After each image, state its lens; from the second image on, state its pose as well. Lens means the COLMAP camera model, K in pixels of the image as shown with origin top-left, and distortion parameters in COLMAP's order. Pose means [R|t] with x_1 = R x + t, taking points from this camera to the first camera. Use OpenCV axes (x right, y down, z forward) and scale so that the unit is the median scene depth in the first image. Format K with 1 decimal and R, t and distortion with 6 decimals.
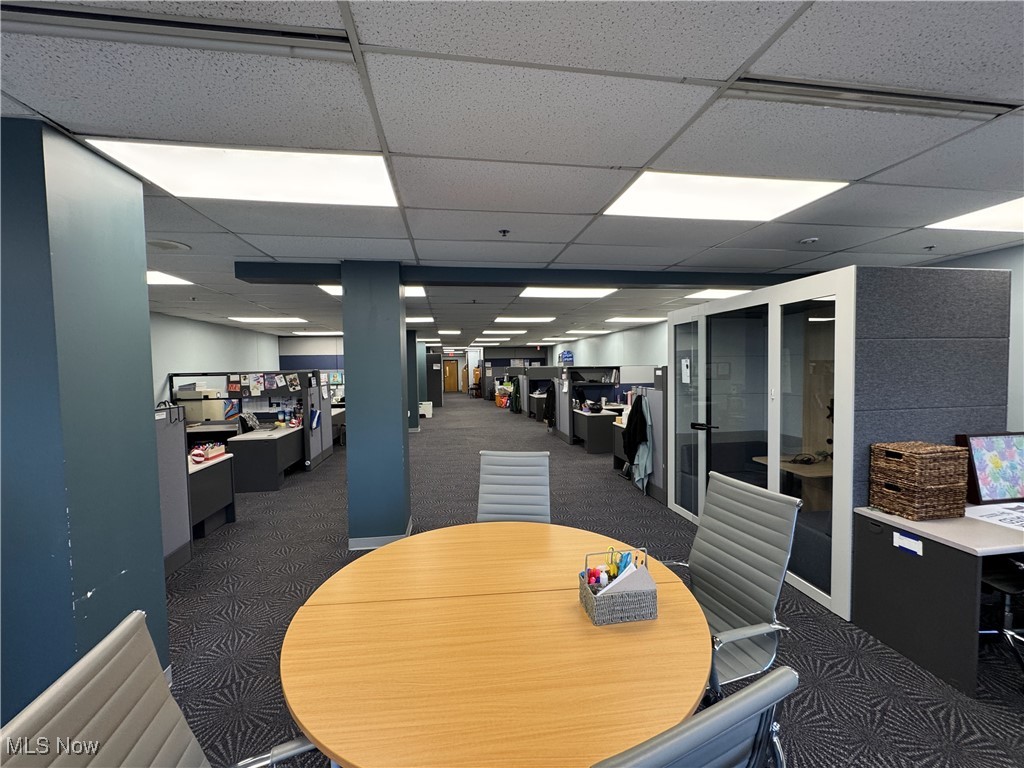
lens RADIAL K [[411.1, 0, 508.8], [0, 411.1, 383.4], [0, 0, 1]] dist [-0.001002, -0.000049]
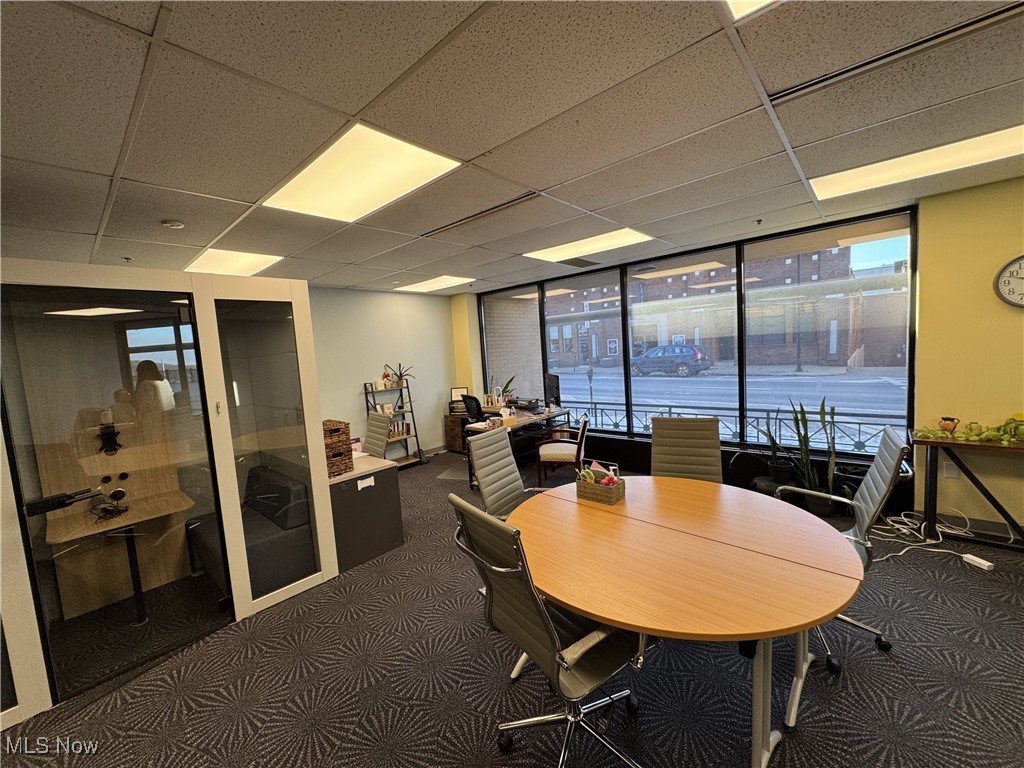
lens RADIAL K [[411.1, 0, 512.3], [0, 411.1, 384.2], [0, 0, 1]] dist [-0.001002, -0.000049]
pose [[-0.641414, -0.014452, 0.767059, -0.437198], [0.106352, 0.988494, 0.107556, -0.055856], [-0.759787, 0.150566, -0.632497, 1.326200]]
